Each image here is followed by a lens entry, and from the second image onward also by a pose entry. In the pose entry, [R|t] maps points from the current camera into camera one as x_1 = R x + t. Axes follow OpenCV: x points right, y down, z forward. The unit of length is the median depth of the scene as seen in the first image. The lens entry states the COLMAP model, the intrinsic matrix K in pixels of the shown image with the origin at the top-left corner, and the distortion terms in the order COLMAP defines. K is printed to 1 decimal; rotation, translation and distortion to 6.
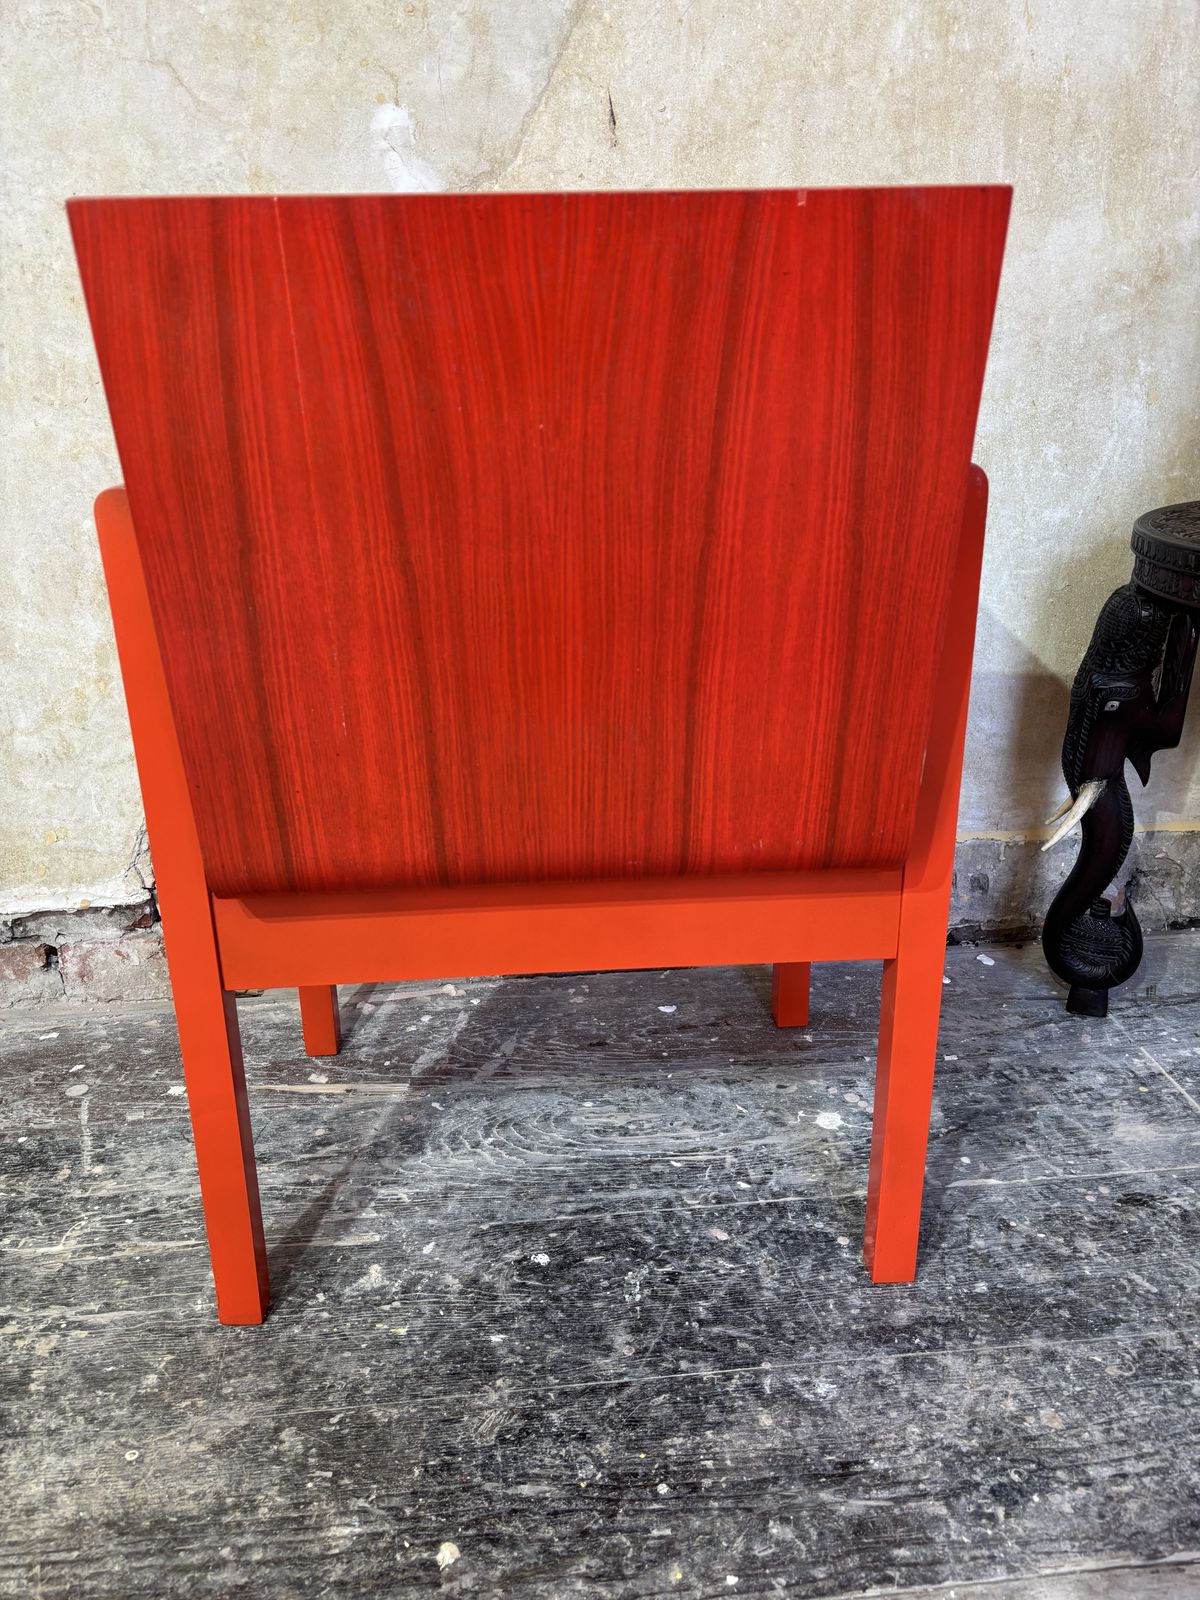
lens RADIAL K [[1208.5, 0, 587.1], [0, 1208.5, 809.0], [0, 0, 1]] dist [0.047756, -0.056030]
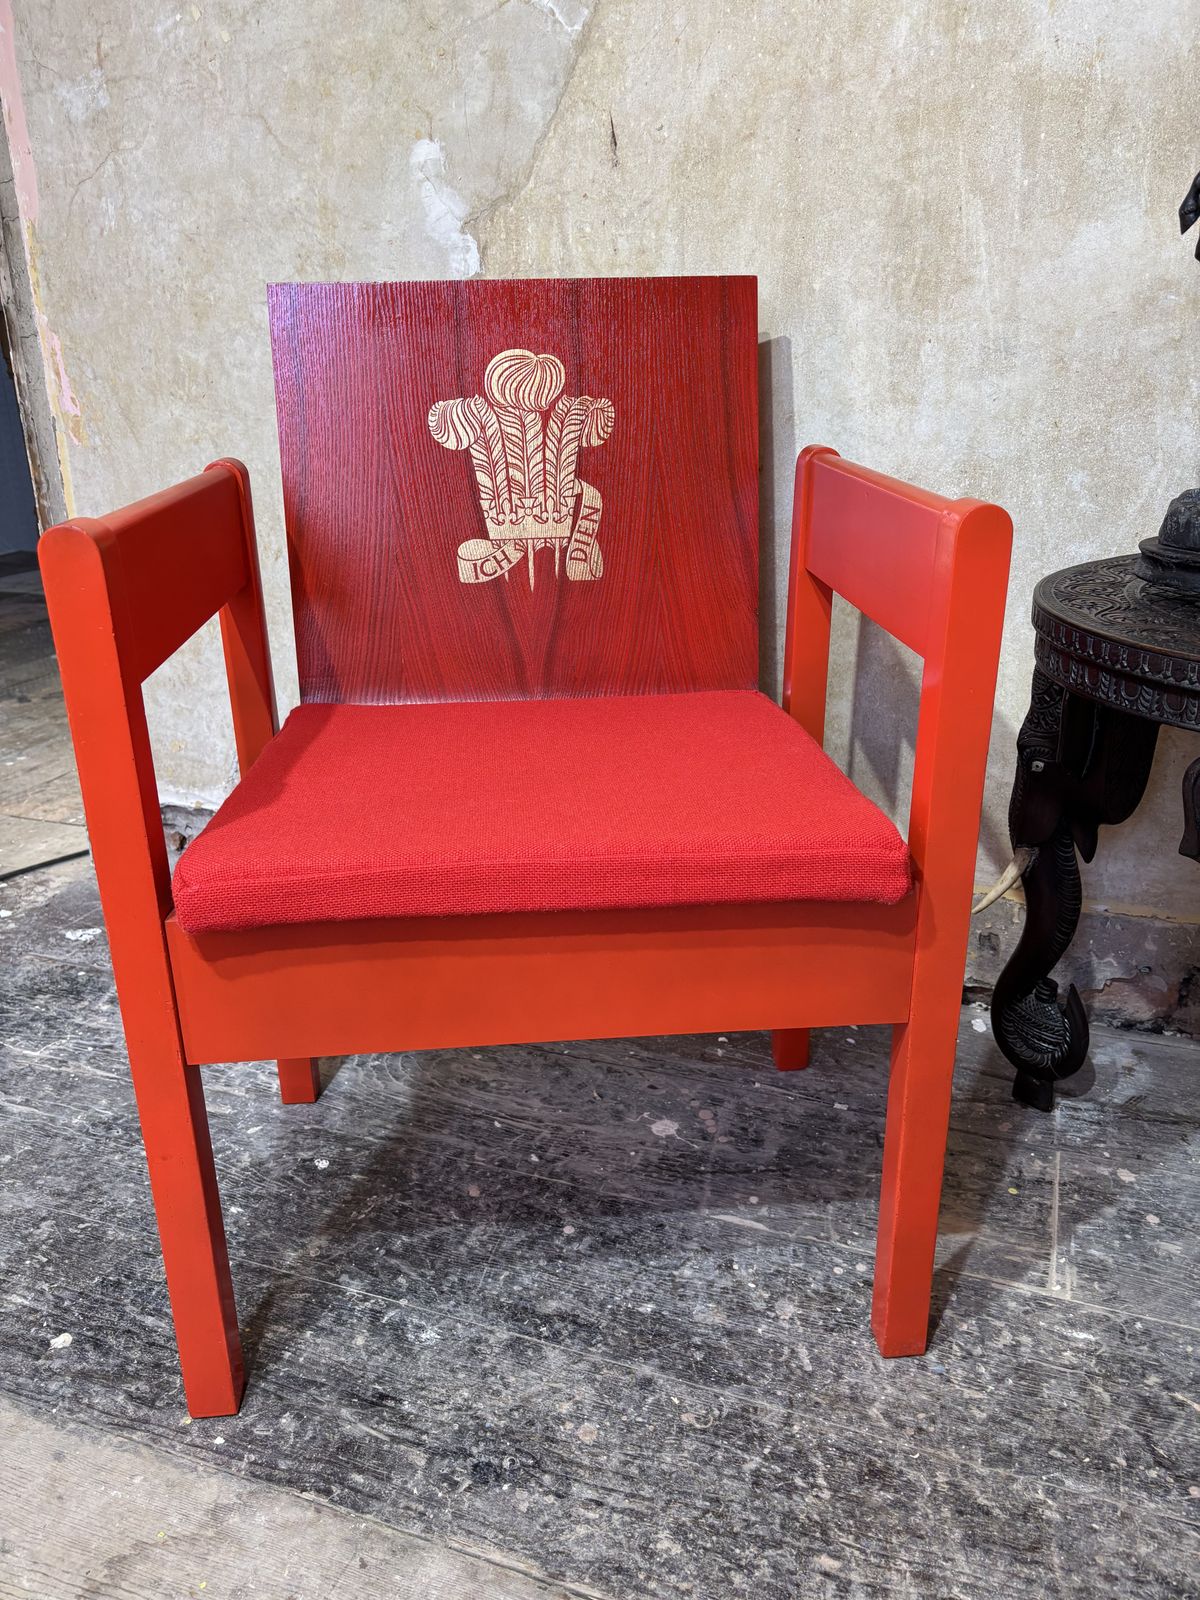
lens RADIAL K [[1208.5, 0, 597.6], [0, 1208.5, 809.6], [0, 0, 1]] dist [0.047756, -0.056030]
pose [[0.901511, 0.163242, -0.400788, 0.529417], [-0.156511, 0.986424, 0.049725, -0.049045], [0.403464, 0.017900, 0.914821, 0.046895]]
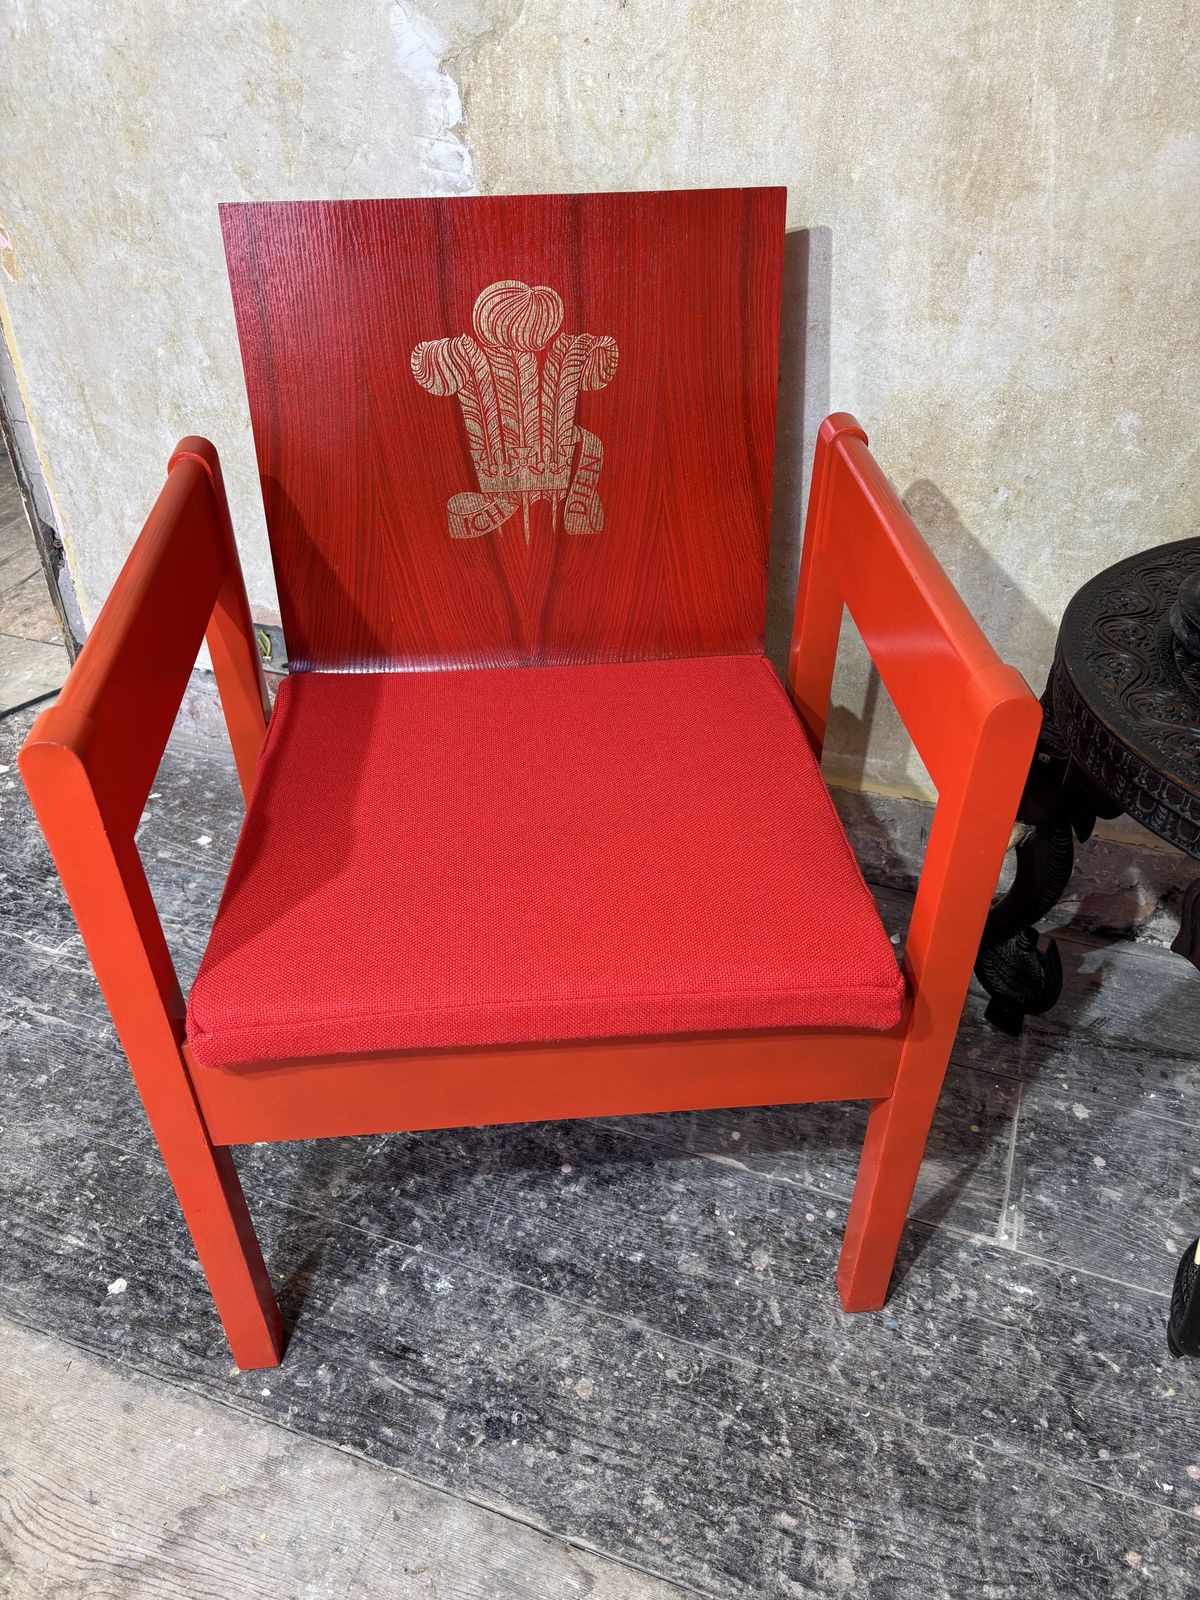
lens RADIAL K [[1208.5, 0, 586.8], [0, 1208.5, 808.2], [0, 0, 1]] dist [0.047756, -0.056030]
pose [[0.900373, 0.280455, -0.332676, 0.458903], [-0.163233, 0.926434, 0.339226, -0.311463], [0.403340, -0.251127, 0.879916, 0.080418]]
